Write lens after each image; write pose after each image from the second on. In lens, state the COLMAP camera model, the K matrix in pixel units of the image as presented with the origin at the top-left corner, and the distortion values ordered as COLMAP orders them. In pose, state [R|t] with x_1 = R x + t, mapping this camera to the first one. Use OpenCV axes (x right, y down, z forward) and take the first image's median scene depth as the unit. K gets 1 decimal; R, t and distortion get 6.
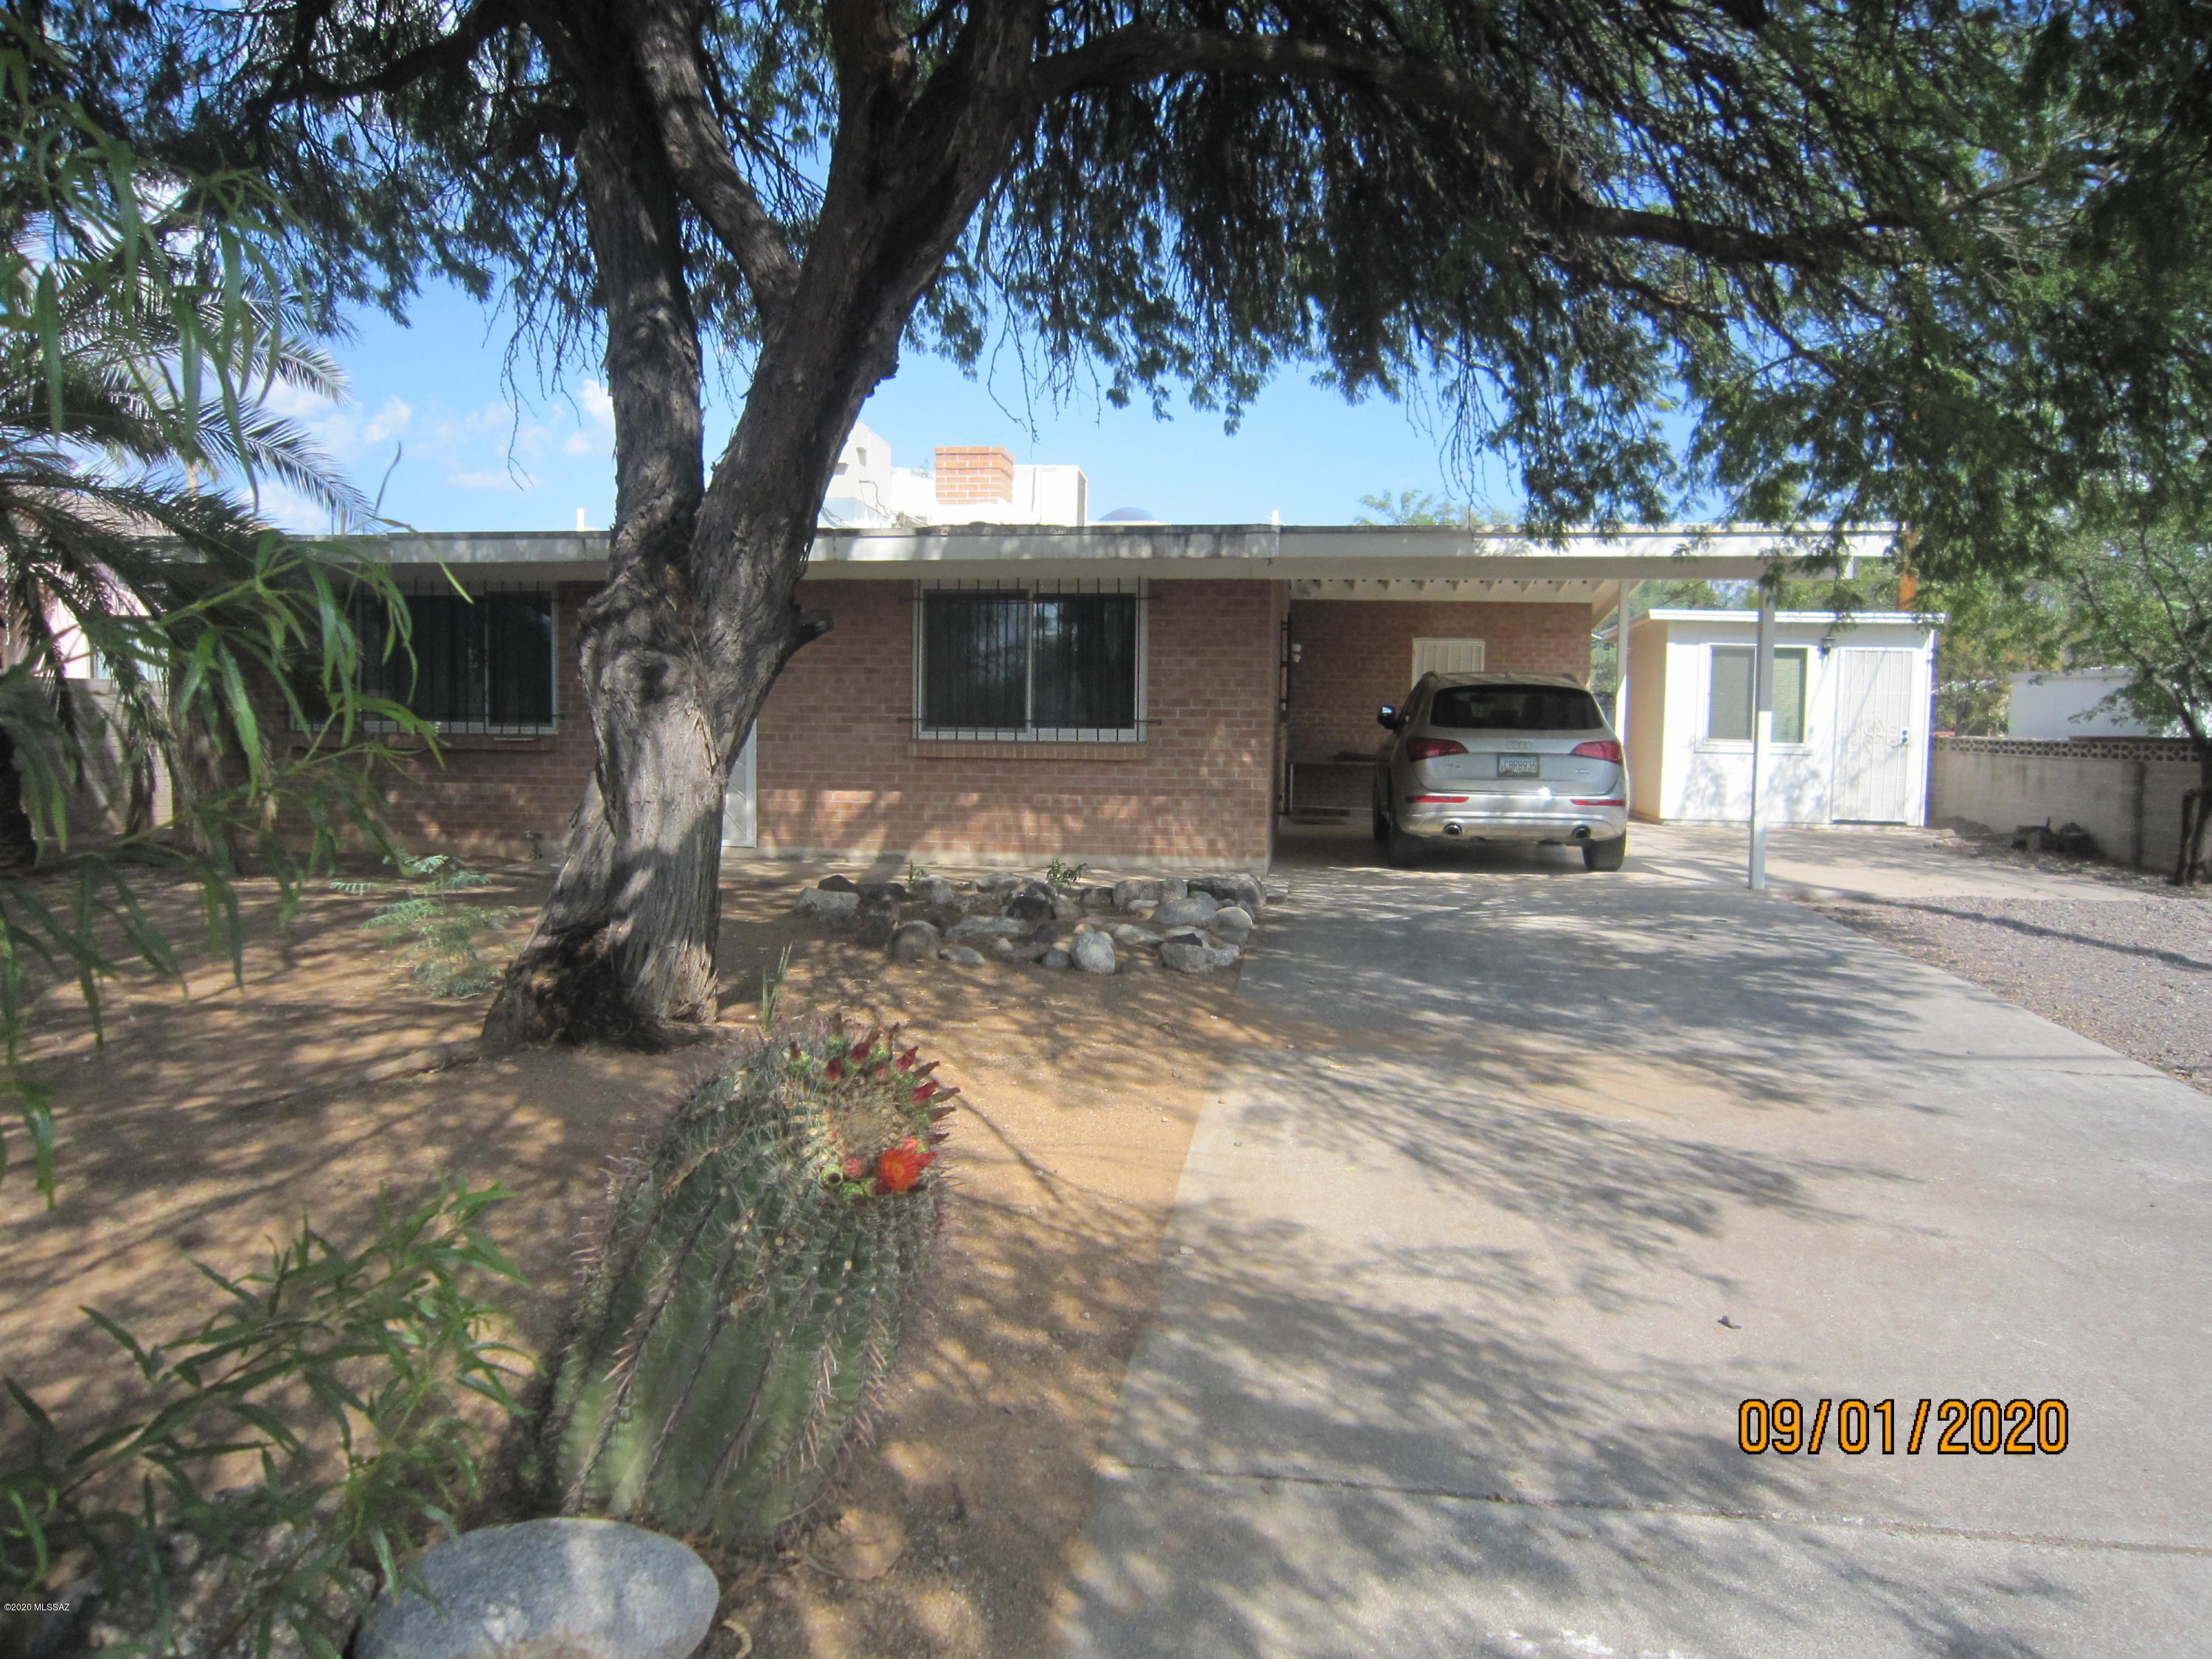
lens RADIAL K [[1560.7, 0, 1090.0], [0, 1560.7, 836.5], [0, 0, 1]] dist [-0.045195, 0.008335]
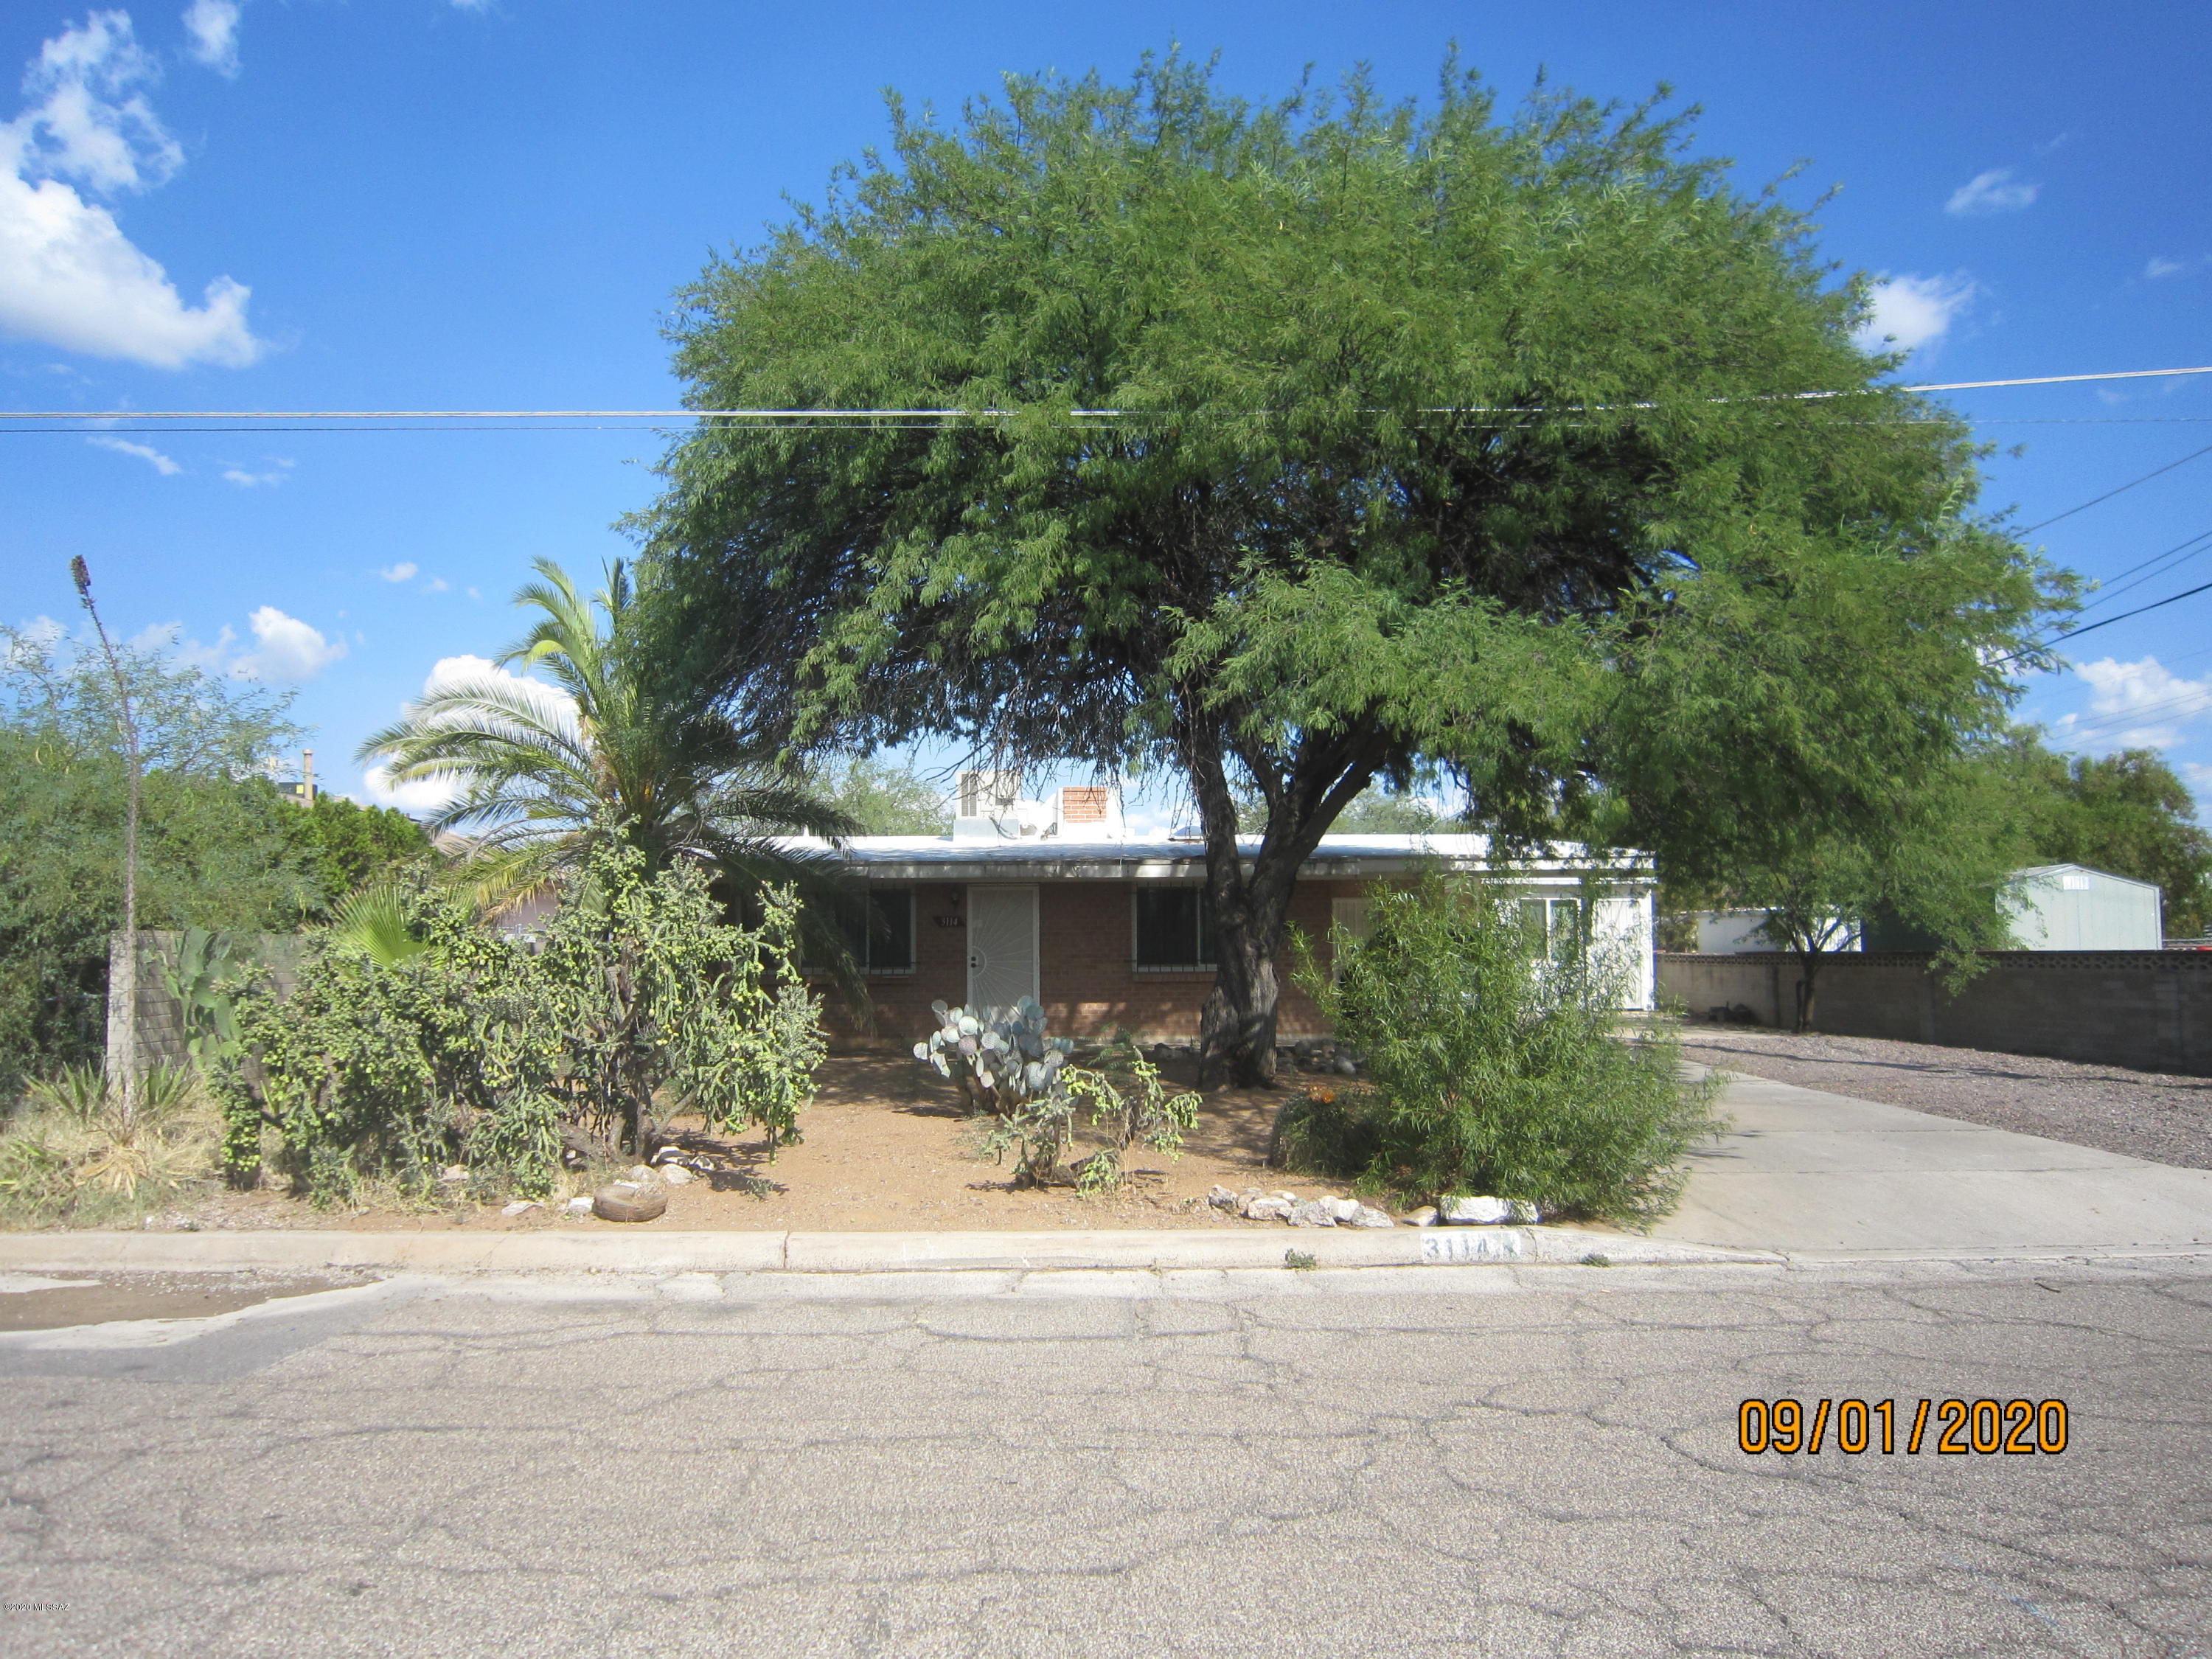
lens RADIAL K [[1560.7, 0, 1114.2], [0, 1560.7, 822.4], [0, 0, 1]] dist [-0.045195, 0.008335]
pose [[0.981366, -0.006606, 0.192037, -0.457638], [0.036185, 0.987881, -0.150934, 0.033861], [-0.188712, 0.155070, 0.969712, -0.698572]]
